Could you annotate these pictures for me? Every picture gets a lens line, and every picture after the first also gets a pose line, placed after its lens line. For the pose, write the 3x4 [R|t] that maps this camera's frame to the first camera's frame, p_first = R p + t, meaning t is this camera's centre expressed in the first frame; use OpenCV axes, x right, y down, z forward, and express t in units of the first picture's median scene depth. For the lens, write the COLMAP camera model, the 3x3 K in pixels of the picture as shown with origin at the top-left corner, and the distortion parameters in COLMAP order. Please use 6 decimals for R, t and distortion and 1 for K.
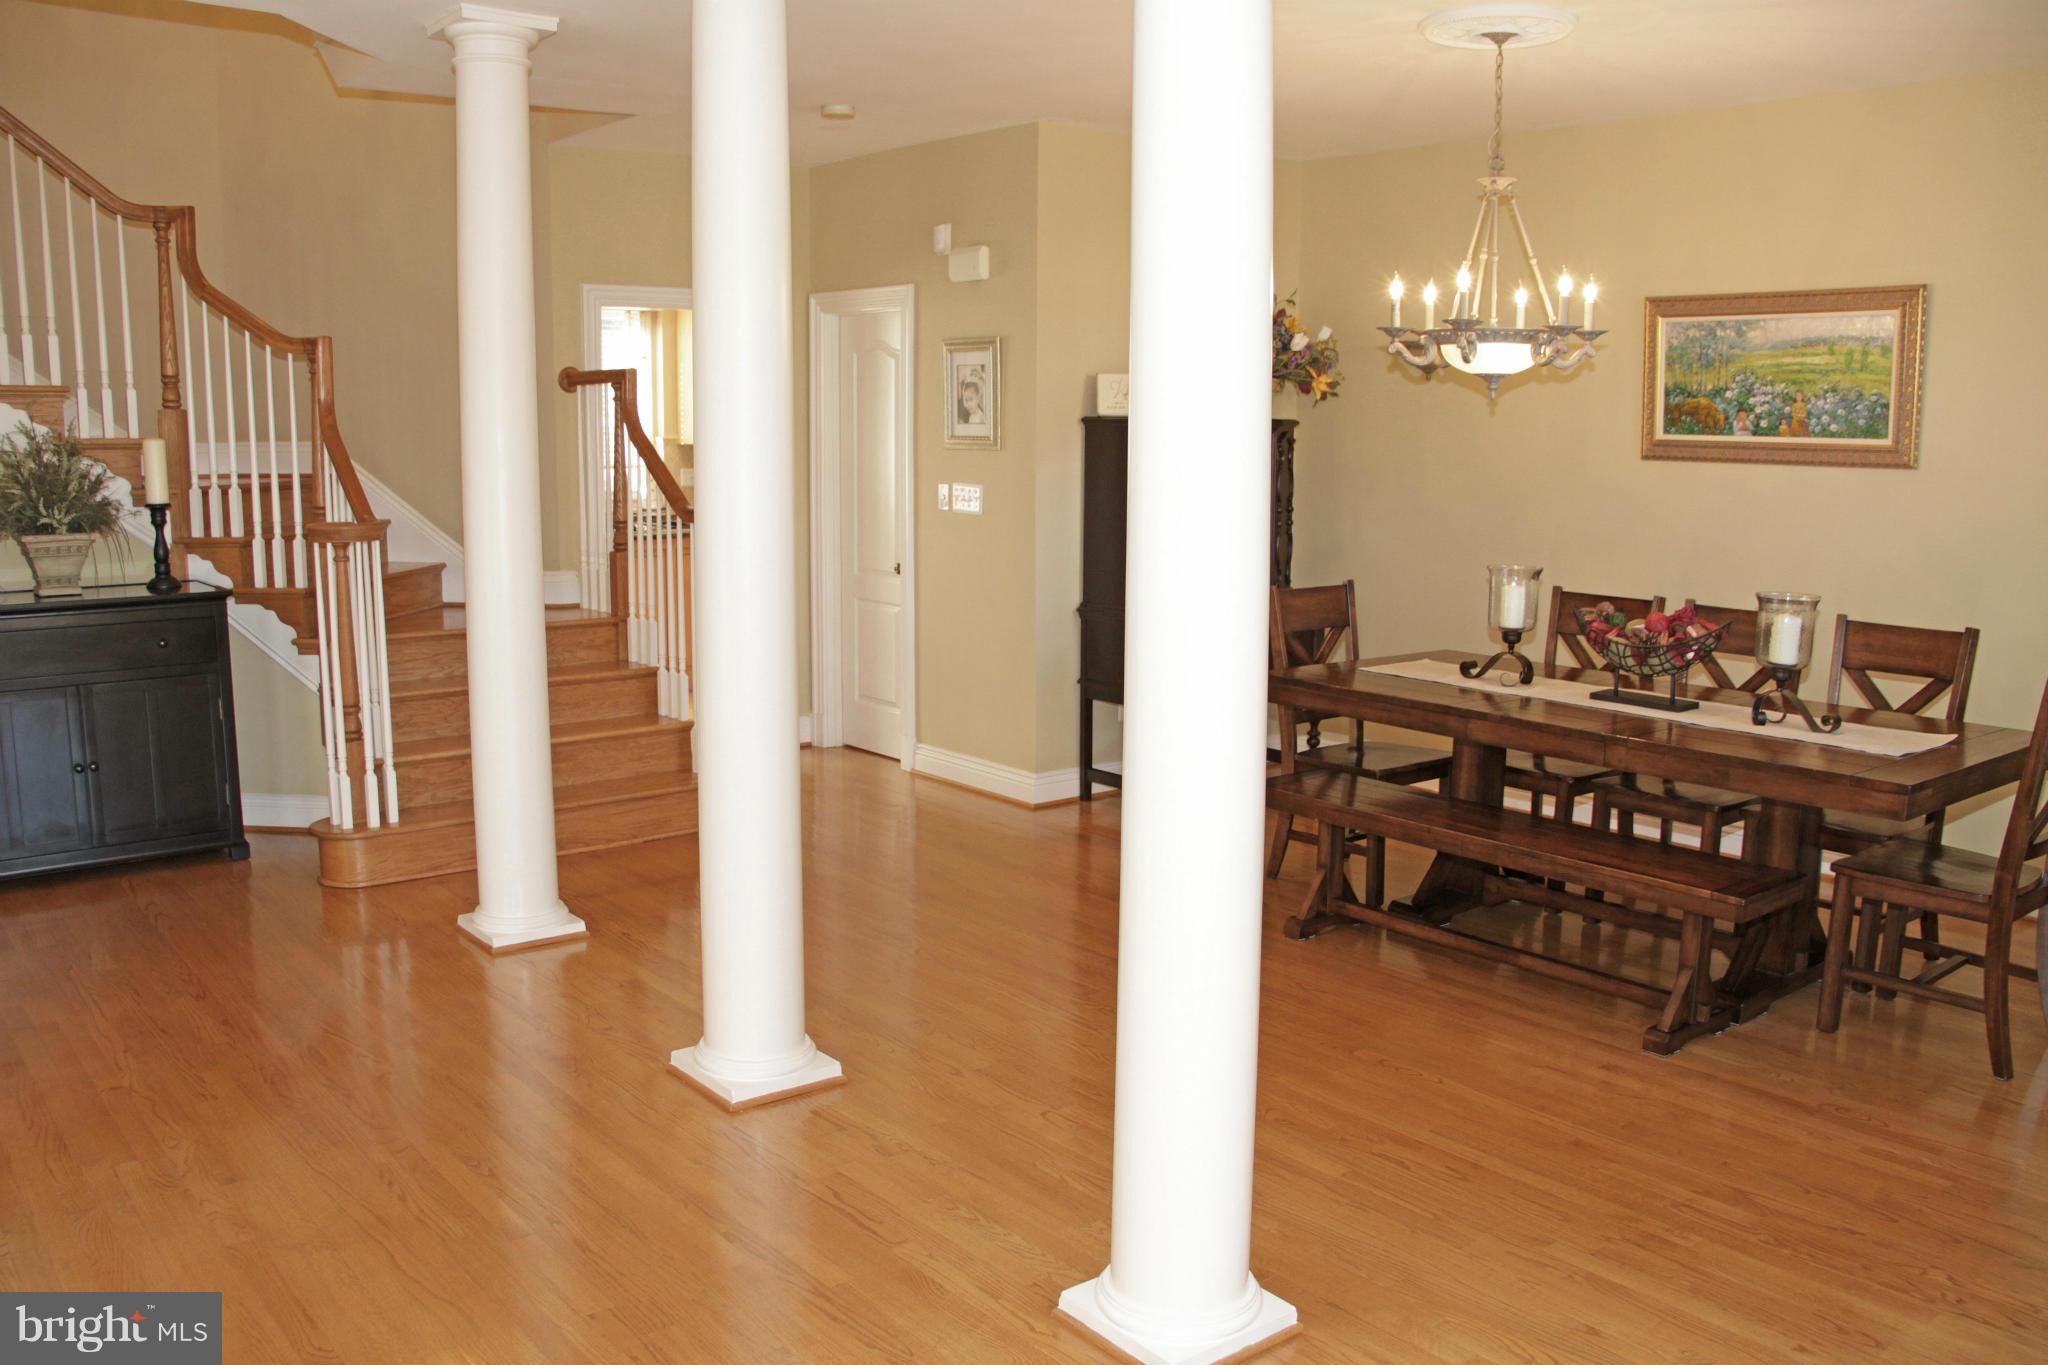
lens RADIAL K [[1766.3, 0, 1029.9], [0, 1766.3, 678.9], [0, 0, 1]] dist [-0.015532, -0.006458]
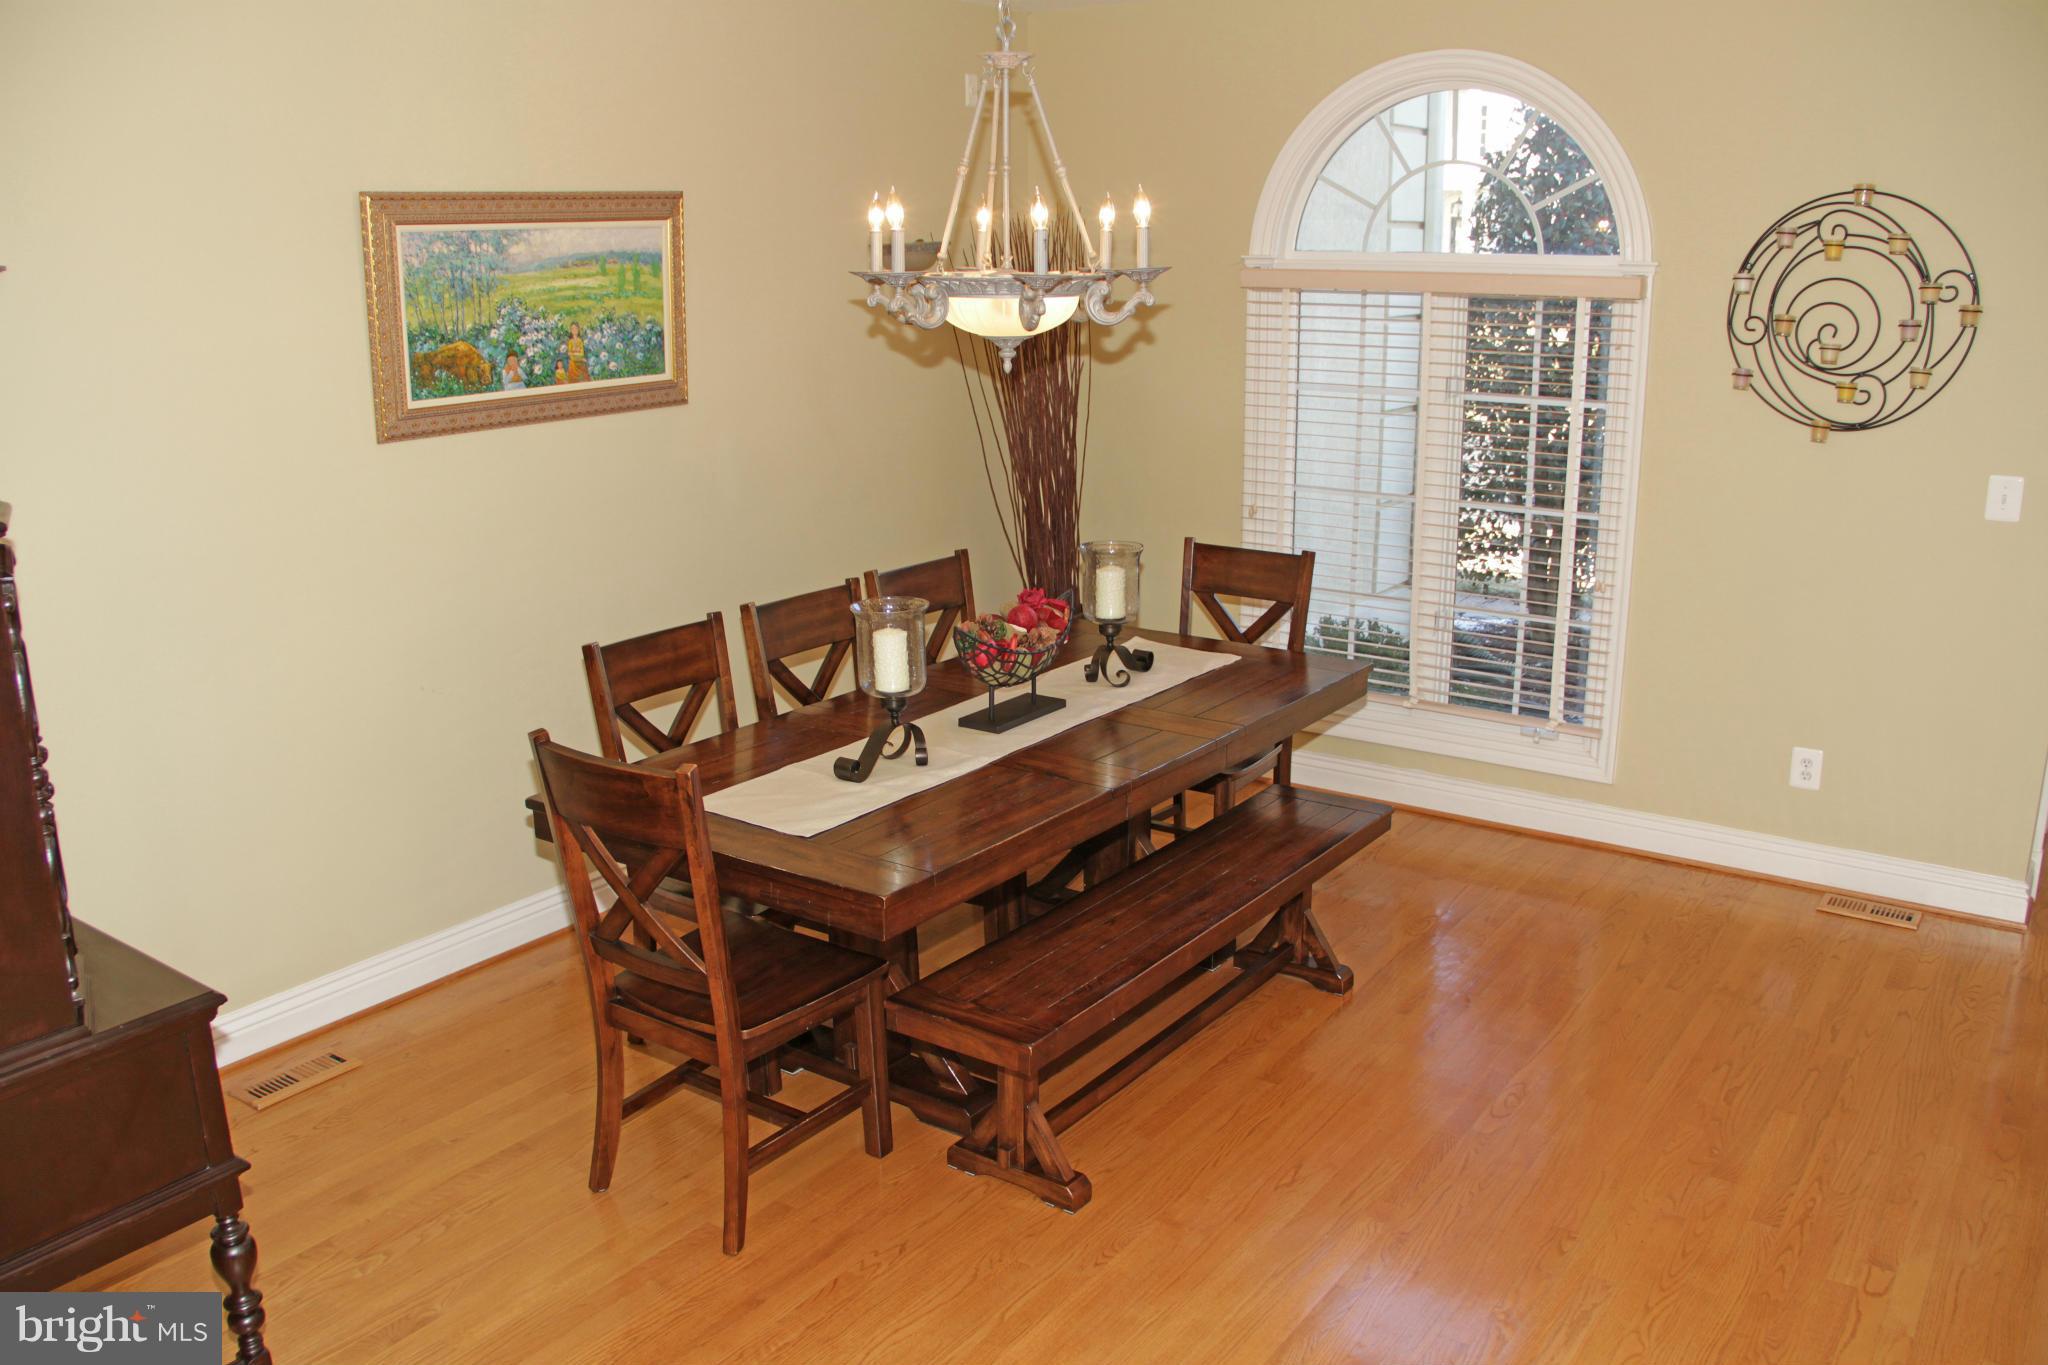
lens RADIAL K [[1766.3, 0, 1022.1], [0, 1766.3, 681.2], [0, 0, 1]] dist [-0.015532, -0.006458]
pose [[-0.266796, -0.253433, 0.929834, -0.373343], [0.159059, 0.939996, 0.301841, -0.216529], [-0.950537, 0.228428, -0.210476, 1.003344]]
